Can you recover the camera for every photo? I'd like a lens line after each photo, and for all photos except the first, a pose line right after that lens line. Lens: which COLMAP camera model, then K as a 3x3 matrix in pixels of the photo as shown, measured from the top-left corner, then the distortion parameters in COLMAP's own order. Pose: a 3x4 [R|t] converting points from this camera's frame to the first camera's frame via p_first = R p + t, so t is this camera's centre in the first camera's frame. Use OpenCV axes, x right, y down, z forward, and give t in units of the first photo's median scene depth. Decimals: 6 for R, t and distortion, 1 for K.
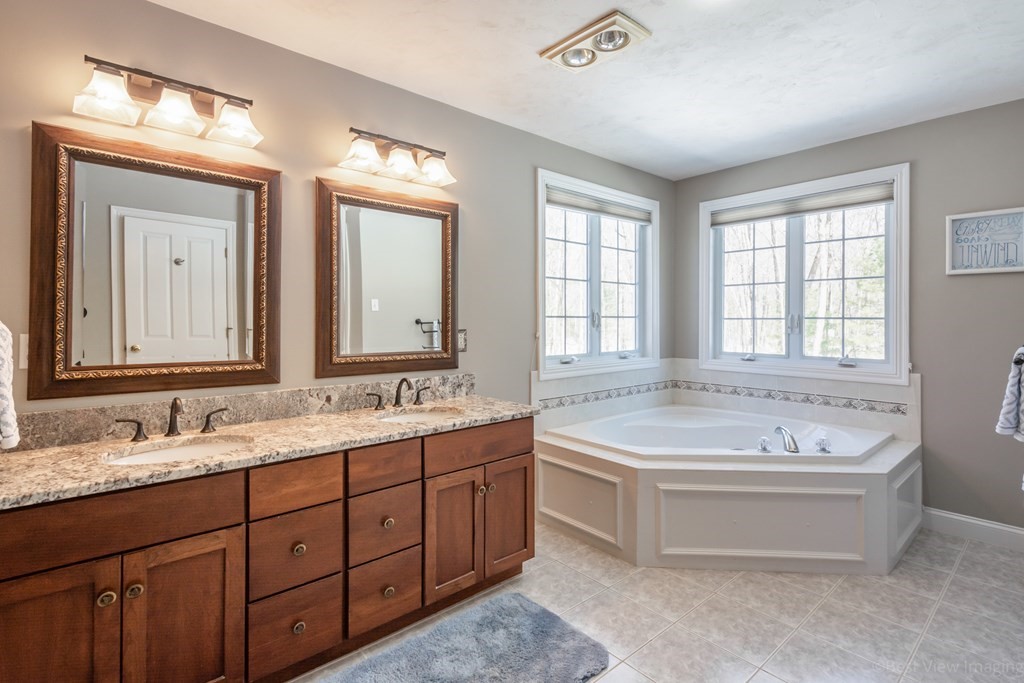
lens RADIAL K [[487.5, 0, 513.7], [0, 487.5, 314.5], [0, 0, 1]] dist [0.009174, -0.010120]
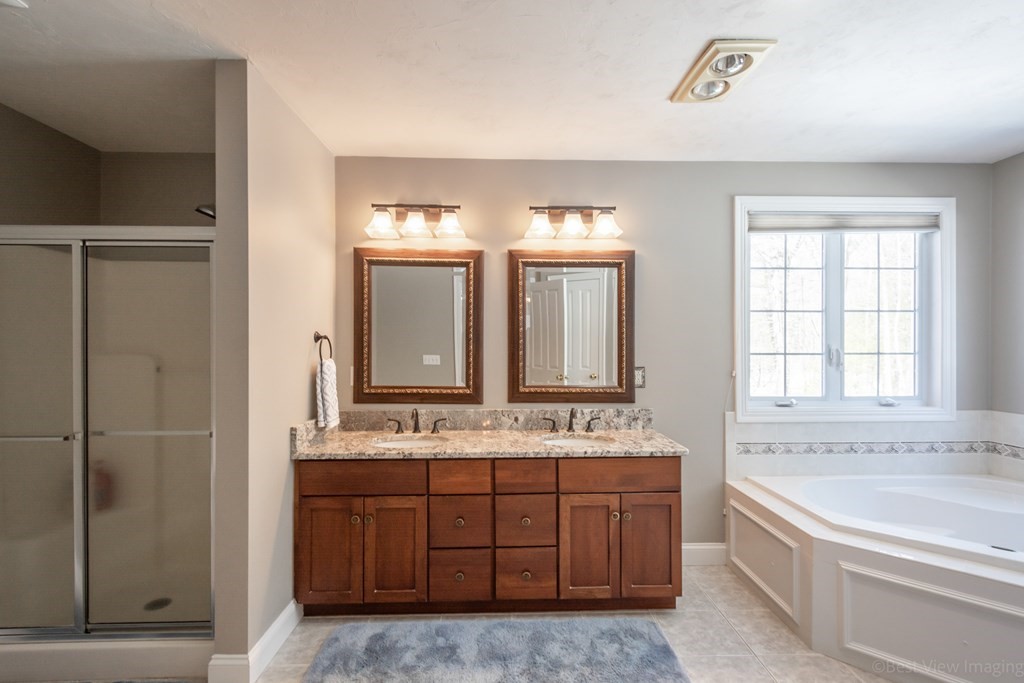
lens RADIAL K [[470.8, 0, 512.0], [0, 470.8, 341.5], [0, 0, 1]] dist [0.001514, -0.000486]
pose [[0.766090, -0.006783, -0.642698, 0.420480], [0.009718, 0.999952, 0.001031, -0.035474], [0.642660, -0.007035, 0.766119, 0.034227]]
